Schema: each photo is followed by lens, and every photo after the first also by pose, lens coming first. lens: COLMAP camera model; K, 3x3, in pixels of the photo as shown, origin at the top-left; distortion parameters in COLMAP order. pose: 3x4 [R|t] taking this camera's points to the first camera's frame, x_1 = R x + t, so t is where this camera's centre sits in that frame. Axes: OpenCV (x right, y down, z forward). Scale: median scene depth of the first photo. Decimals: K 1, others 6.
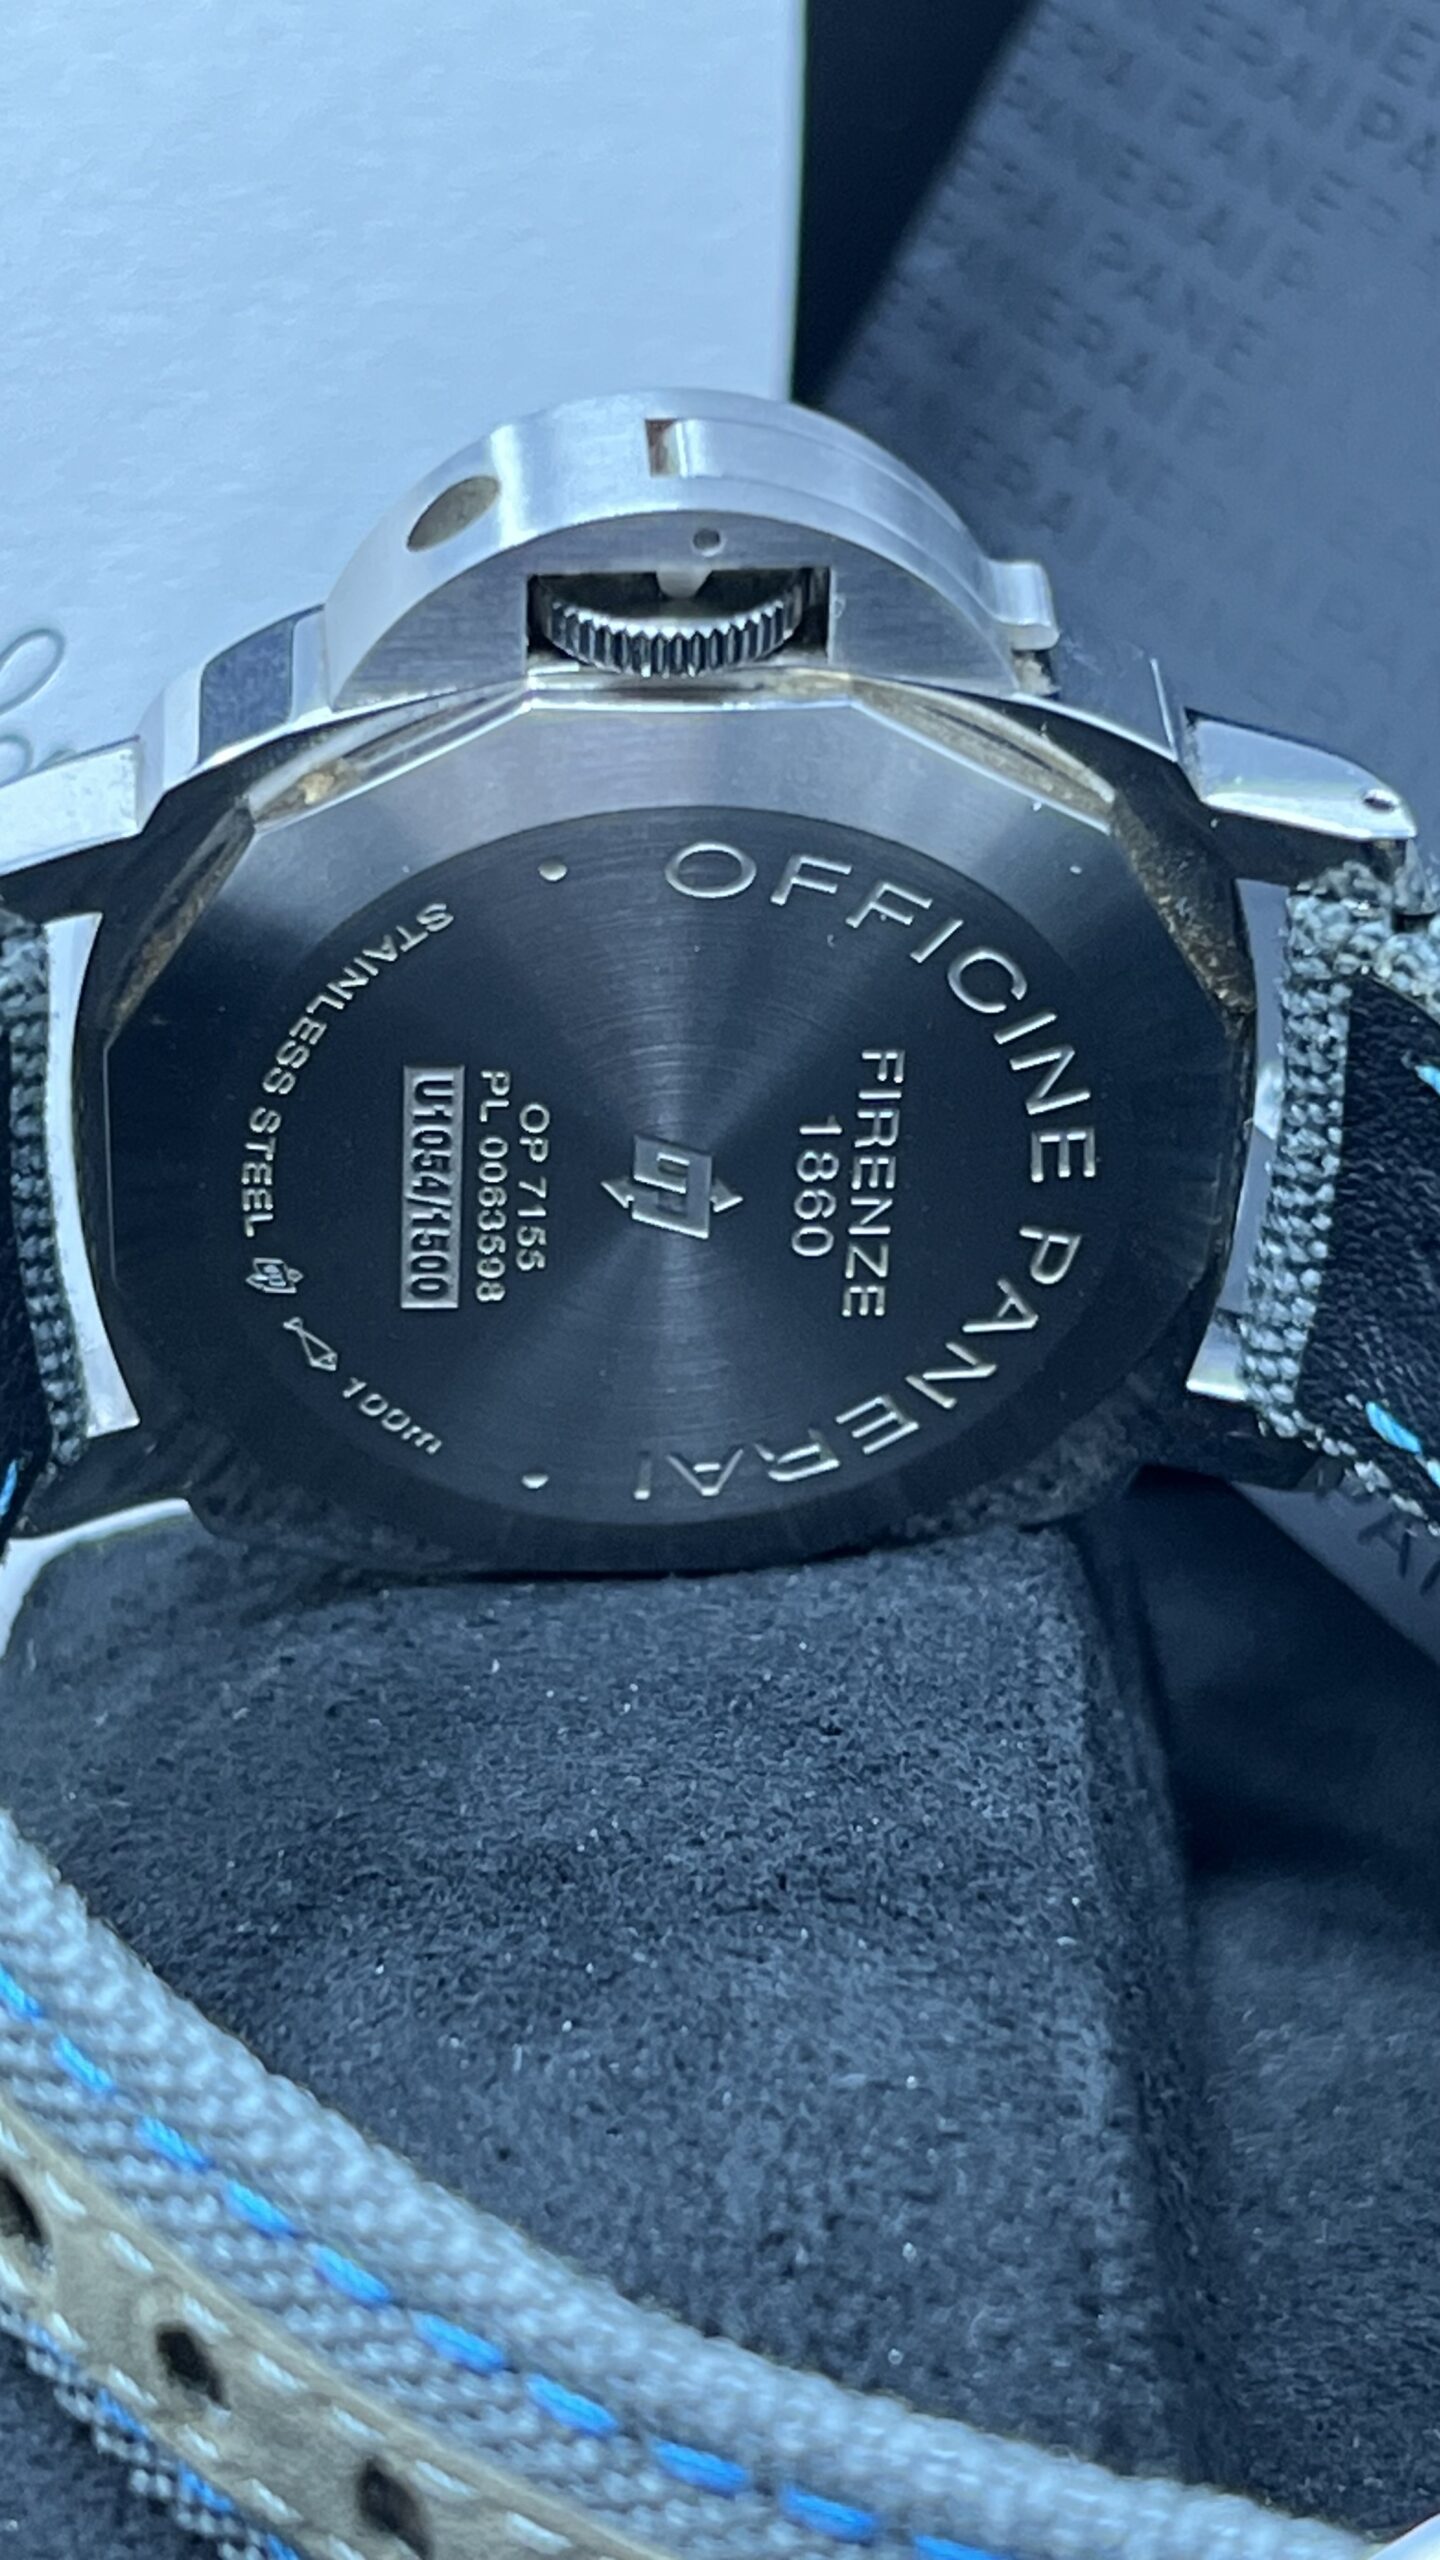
lens RADIAL K [[5331.2, 0, 701.4], [0, 5331.2, 1293.1], [0, 0, 1]] dist [0.106030, 0.000000]
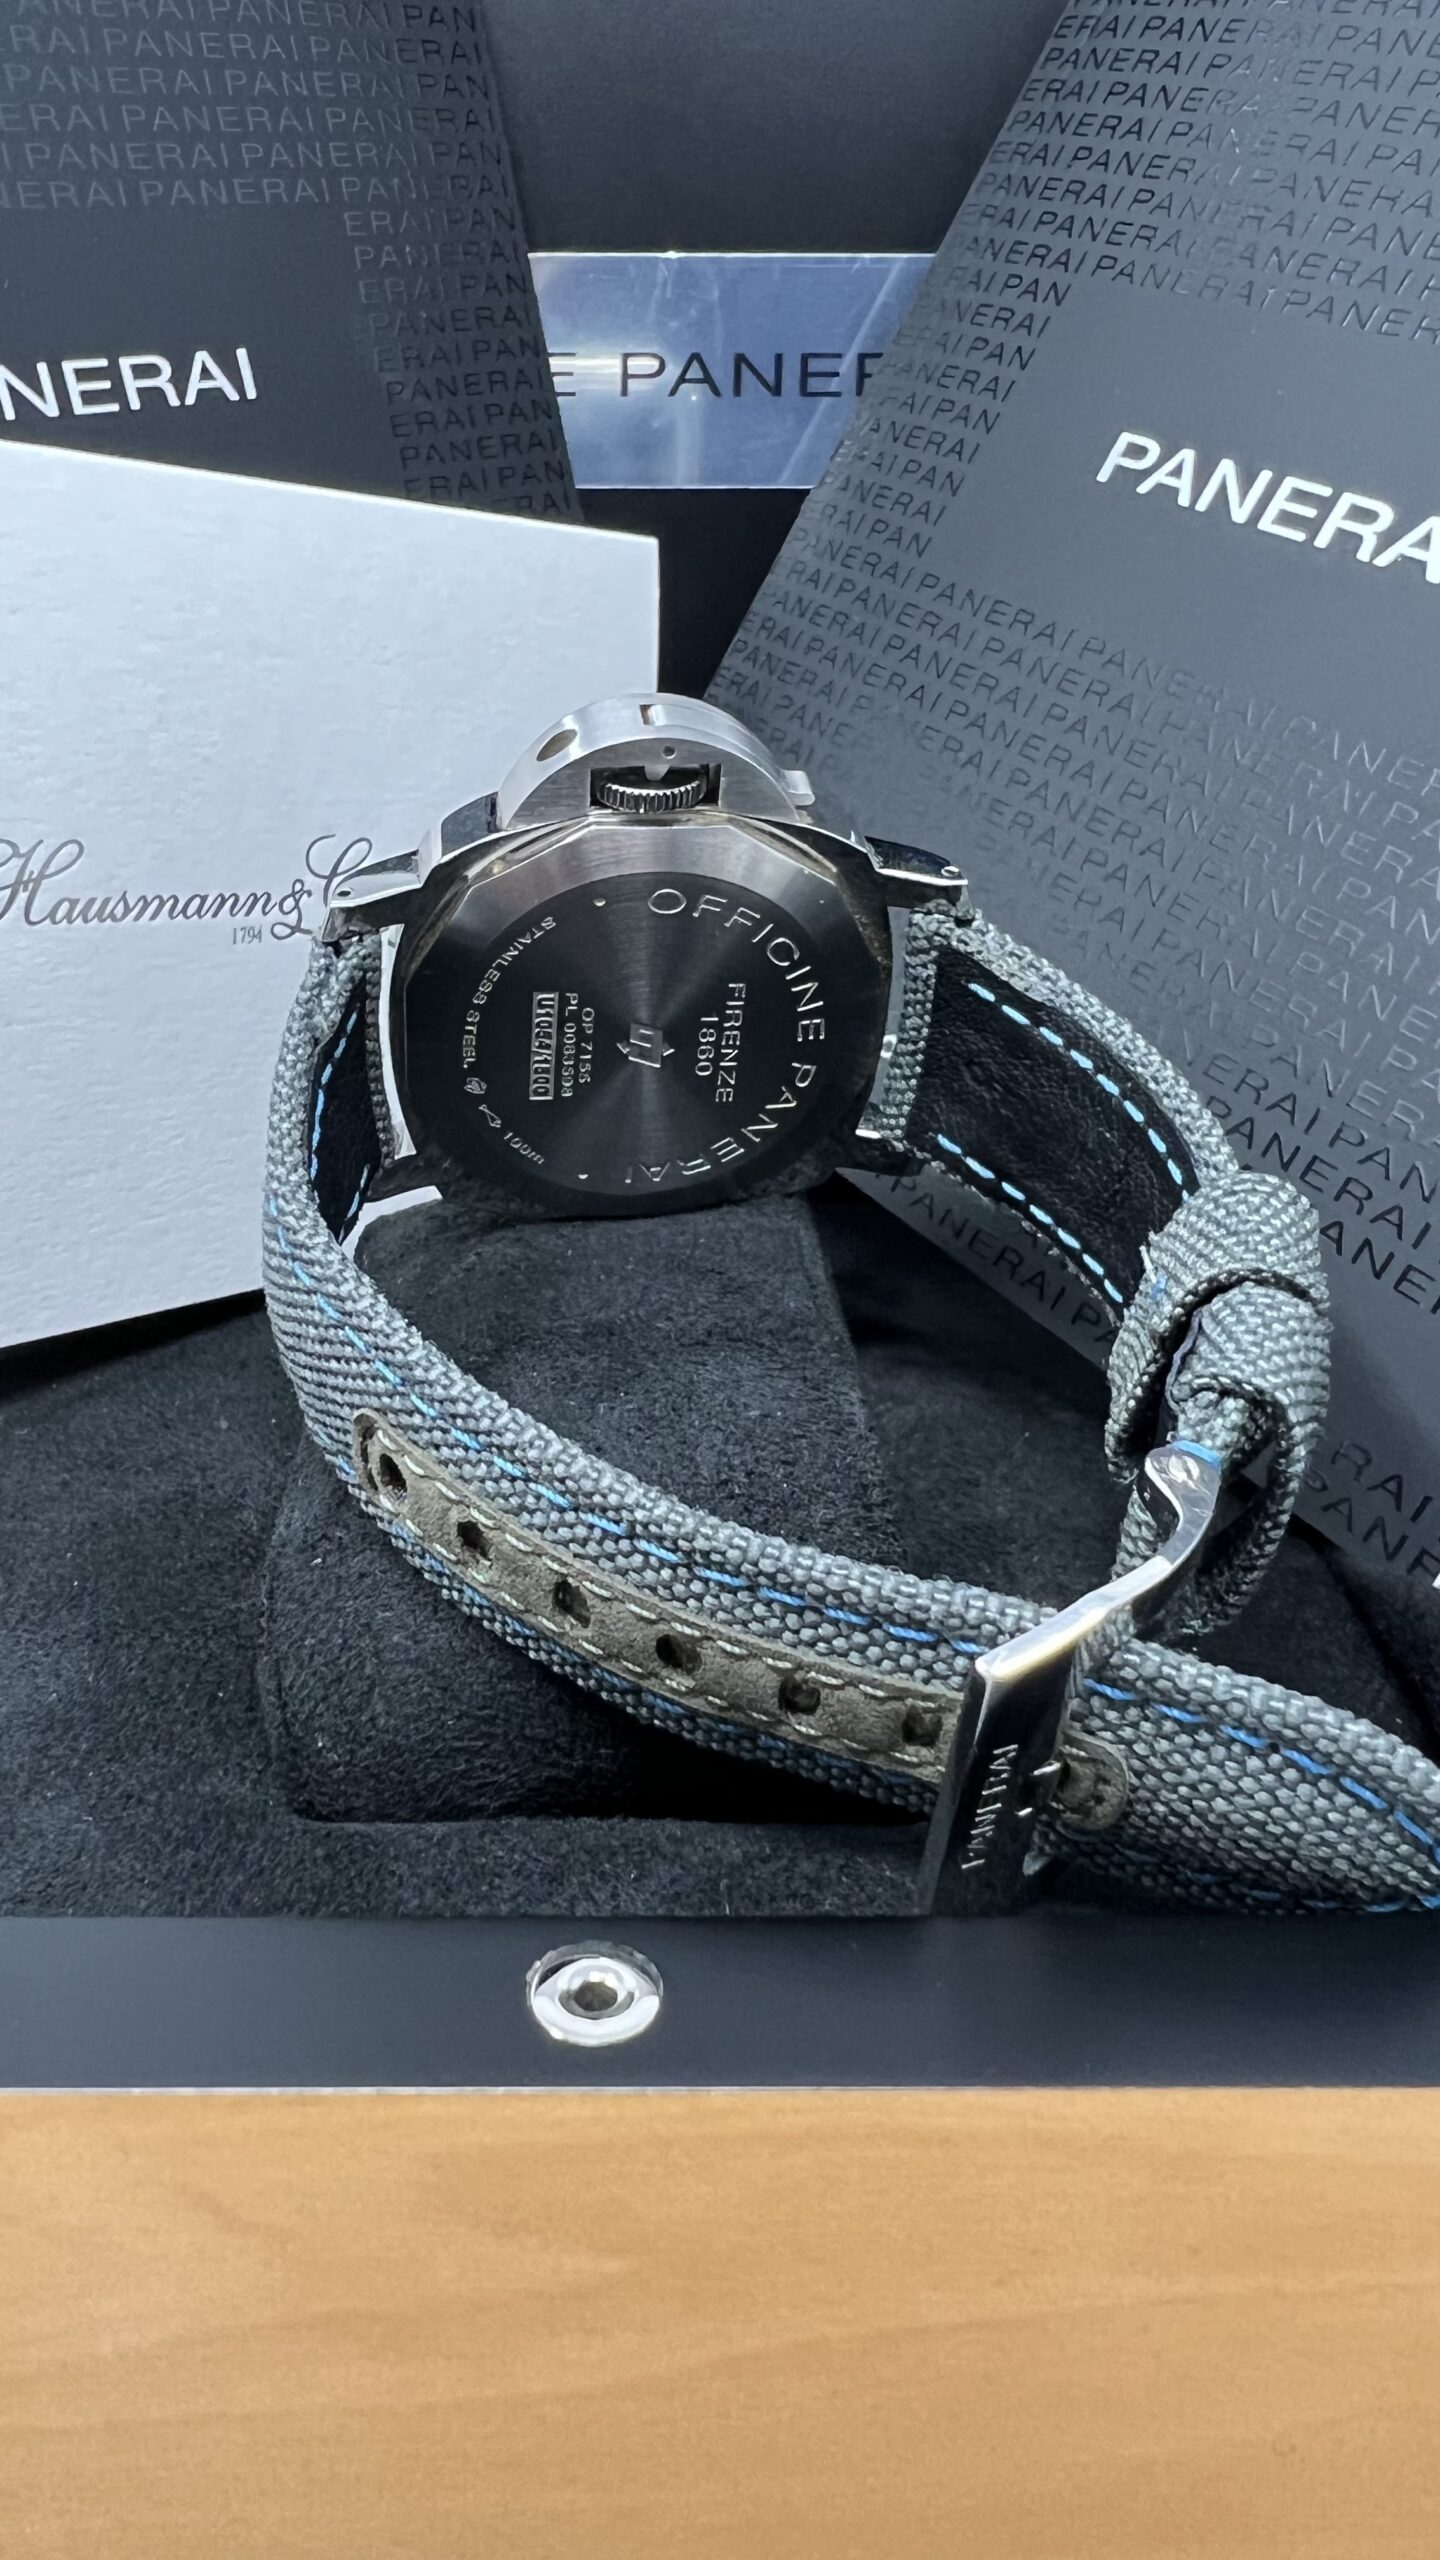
lens RADIAL K [[1928.2, 0, 618.9], [0, 1928.2, 1187.1], [0, 0, 1]] dist [-0.002881, -0.011183]
pose [[0.999550, -0.013869, 0.026593, -0.042993], [0.013732, 0.999891, 0.005341, 0.040120], [-0.026664, -0.004973, 0.999632, 0.159765]]
